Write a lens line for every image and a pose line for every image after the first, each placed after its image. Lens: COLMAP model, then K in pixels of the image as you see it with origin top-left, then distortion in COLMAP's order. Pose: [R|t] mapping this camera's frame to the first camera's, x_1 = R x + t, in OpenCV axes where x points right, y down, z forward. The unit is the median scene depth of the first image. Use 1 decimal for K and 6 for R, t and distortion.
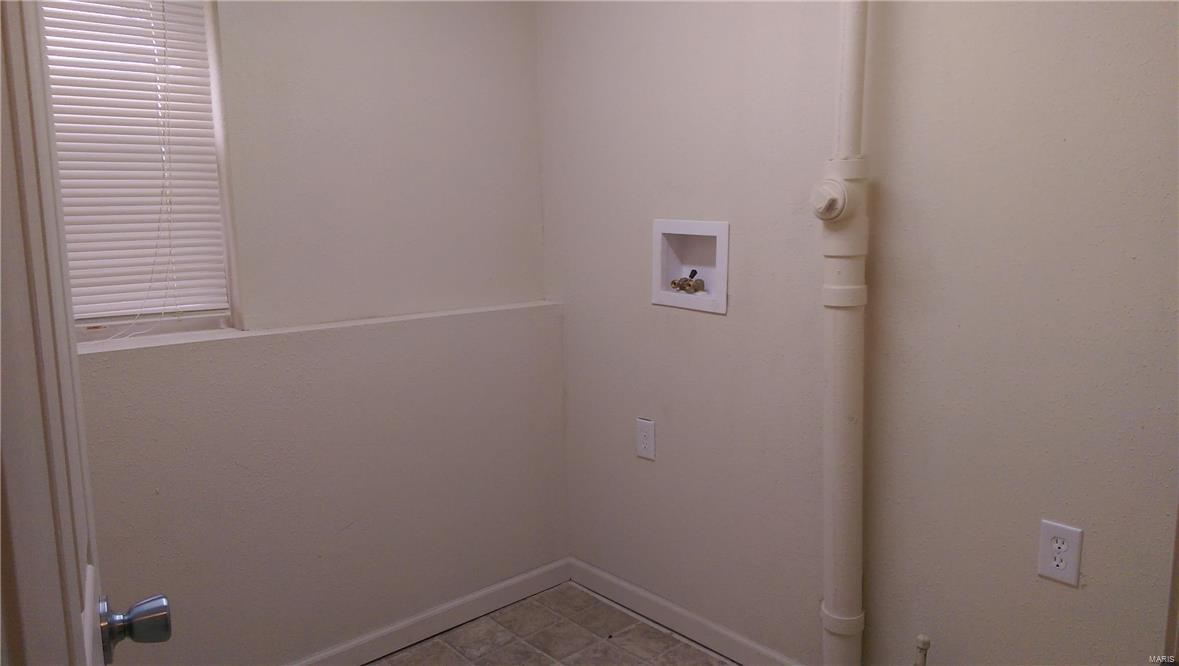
lens RADIAL K [[849.0, 0, 590.2], [0, 849.0, 326.5], [0, 0, 1]] dist [0.098496, -0.160797]
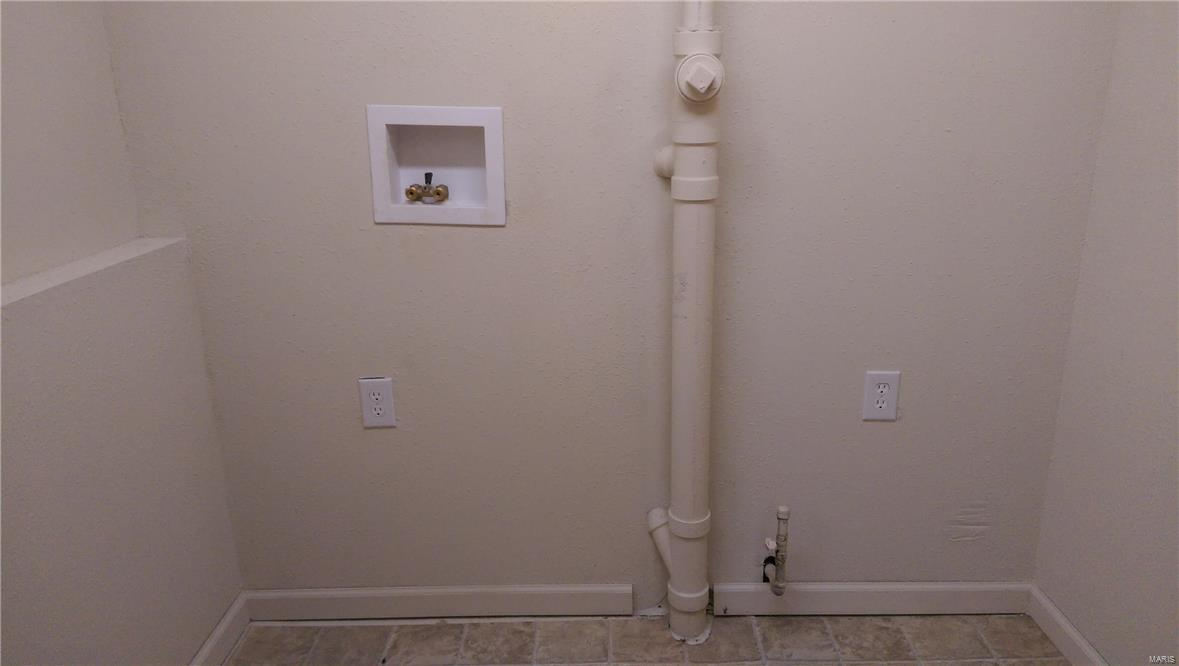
lens RADIAL K [[849.0, 0, 590.2], [0, 849.0, 326.5], [0, 0, 1]] dist [0.098496, -0.160797]
pose [[0.664067, -0.210120, 0.717540, -0.383664], [0.111846, 0.976817, 0.182534, -0.059137], [-0.739260, -0.040960, 0.672173, 0.394379]]
